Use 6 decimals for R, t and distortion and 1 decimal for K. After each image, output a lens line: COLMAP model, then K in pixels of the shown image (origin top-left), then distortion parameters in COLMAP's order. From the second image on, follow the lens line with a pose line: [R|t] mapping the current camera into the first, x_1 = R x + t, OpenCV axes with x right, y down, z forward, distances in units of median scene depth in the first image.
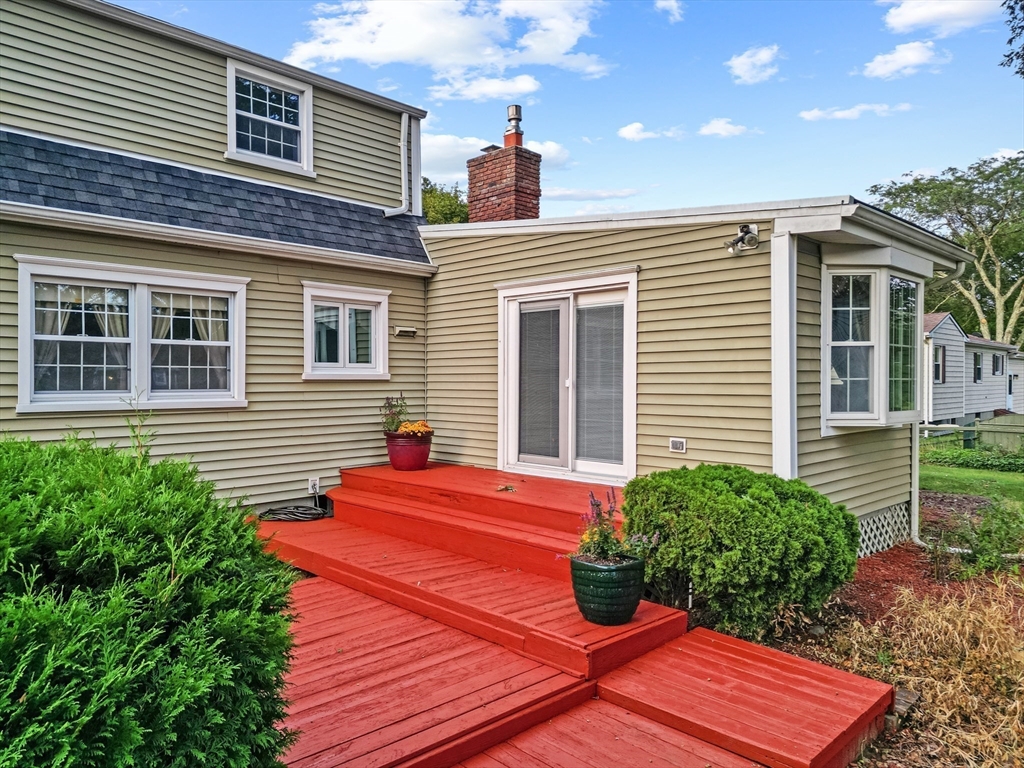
lens RADIAL K [[719.7, 0, 515.0], [0, 719.7, 383.9], [0, 0, 1]] dist [0.099107, -0.093209]
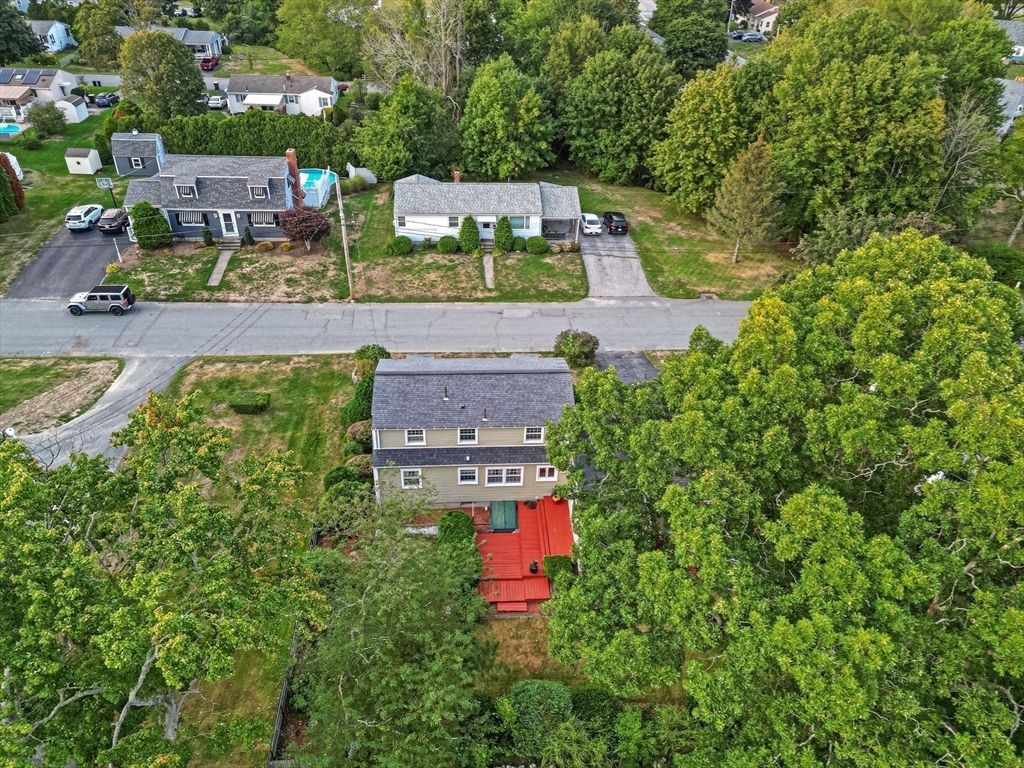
lens RADIAL K [[709.8, 0, 518.7], [0, 709.8, 370.3], [0, 0, 1]] dist [0.093793, -0.084095]
pose [[0.742570, 0.395517, -0.540515, 1.723152], [-0.034861, 0.828748, 0.558536, -2.987639], [0.668861, -0.395909, 0.629191, -1.583598]]
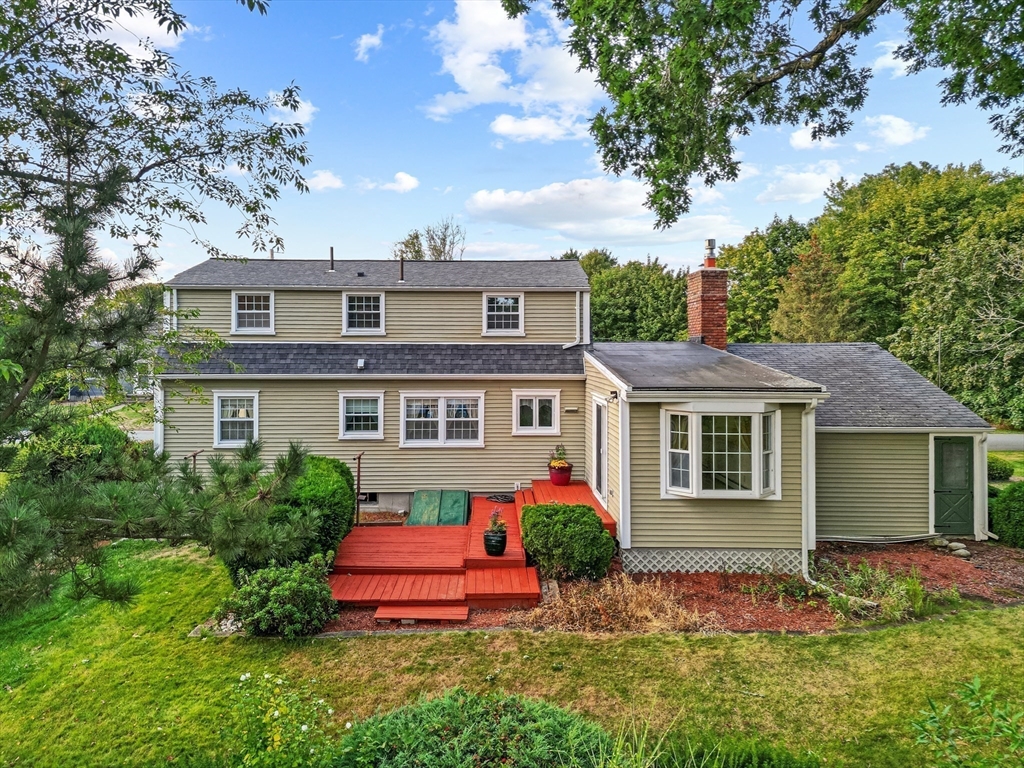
lens RADIAL K [[723.4, 0, 503.2], [0, 723.4, 367.2], [0, 0, 1]] dist [0.105196, -0.102216]
pose [[0.712290, 0.016429, -0.701693, 1.103128], [-0.005923, 0.999831, 0.017397, -0.228166], [0.701860, -0.008236, 0.712267, -0.488322]]
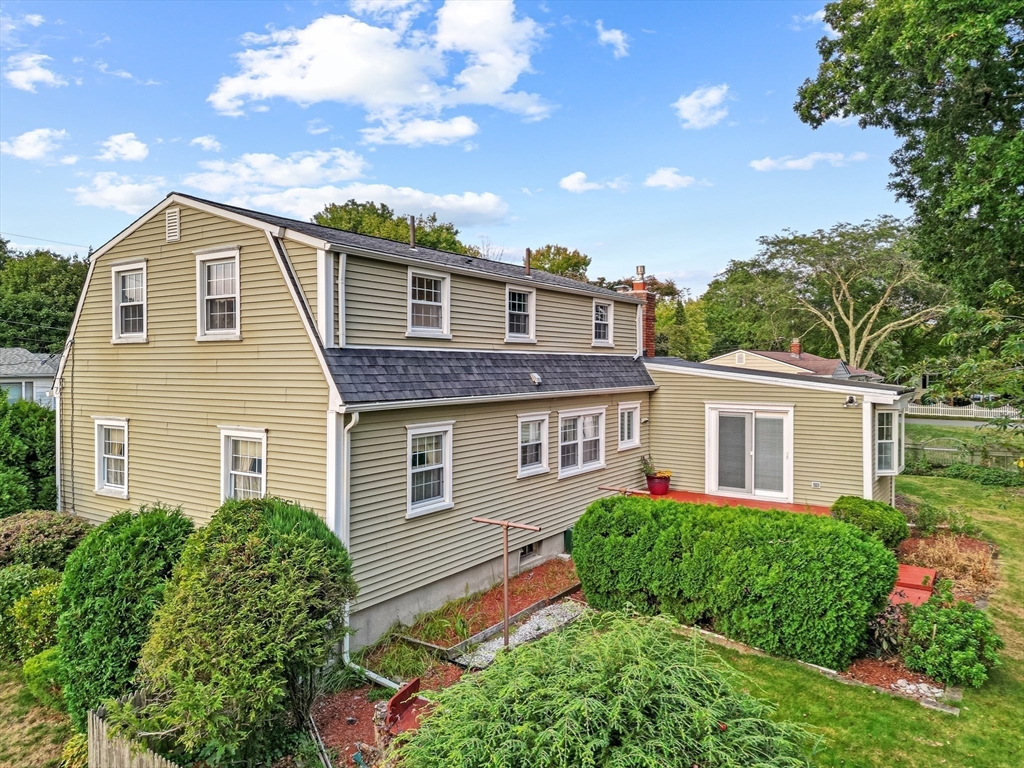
lens RADIAL K [[709.8, 0, 518.7], [0, 709.8, 370.3], [0, 0, 1]] dist [0.093793, -0.084095]
pose [[0.982983, -0.000537, 0.183697, -0.877805], [0.000368, 0.999999, 0.000954, -0.220297], [-0.183698, -0.000870, 0.982982, -0.840661]]
